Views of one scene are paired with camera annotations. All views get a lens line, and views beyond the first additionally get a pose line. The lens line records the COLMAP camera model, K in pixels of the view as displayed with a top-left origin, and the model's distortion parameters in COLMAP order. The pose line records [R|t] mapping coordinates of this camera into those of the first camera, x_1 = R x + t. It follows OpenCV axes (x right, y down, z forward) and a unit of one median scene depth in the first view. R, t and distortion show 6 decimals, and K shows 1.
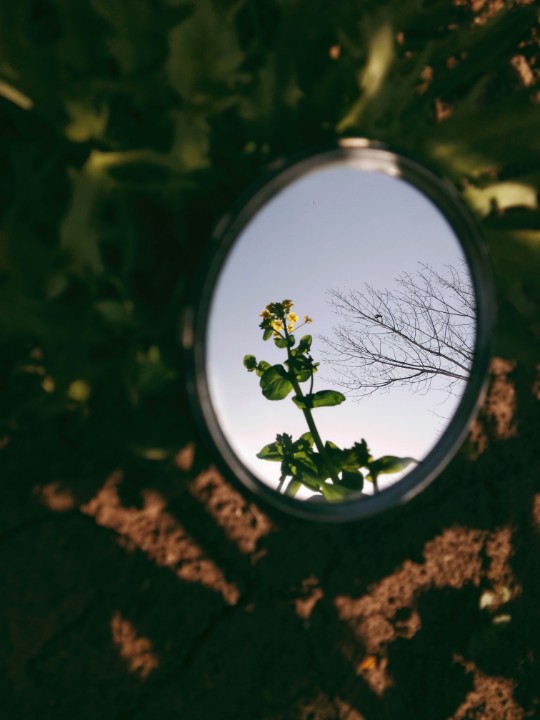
lens RADIAL K [[692.1, 0, 270.0], [0, 692.1, 360.0], [0, 0, 1]] dist [0.127191, -0.006673]
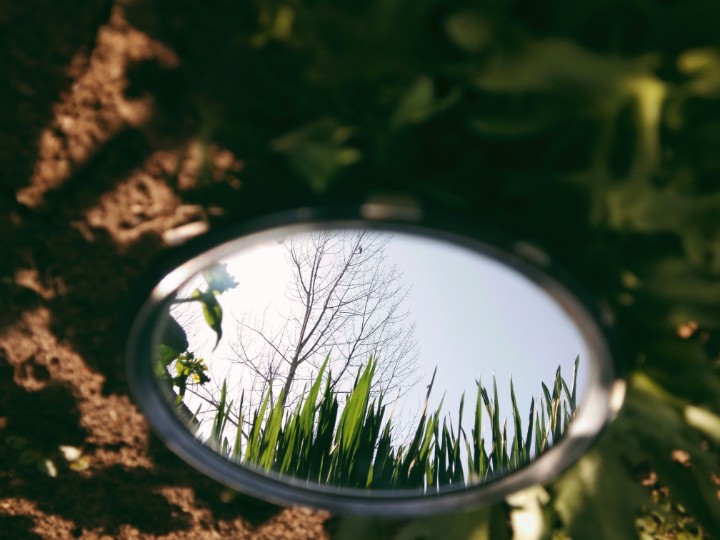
lens RADIAL K [[646.8, 0, 360.0], [0, 646.8, 270.0], [0, 0, 1]] dist [0.060652, 0.005454]
pose [[0.015218, 0.972348, 0.233042, -0.121179], [-0.997049, 0.032296, -0.069644, 0.017351], [-0.075244, -0.231294, 0.969970, 0.208087]]
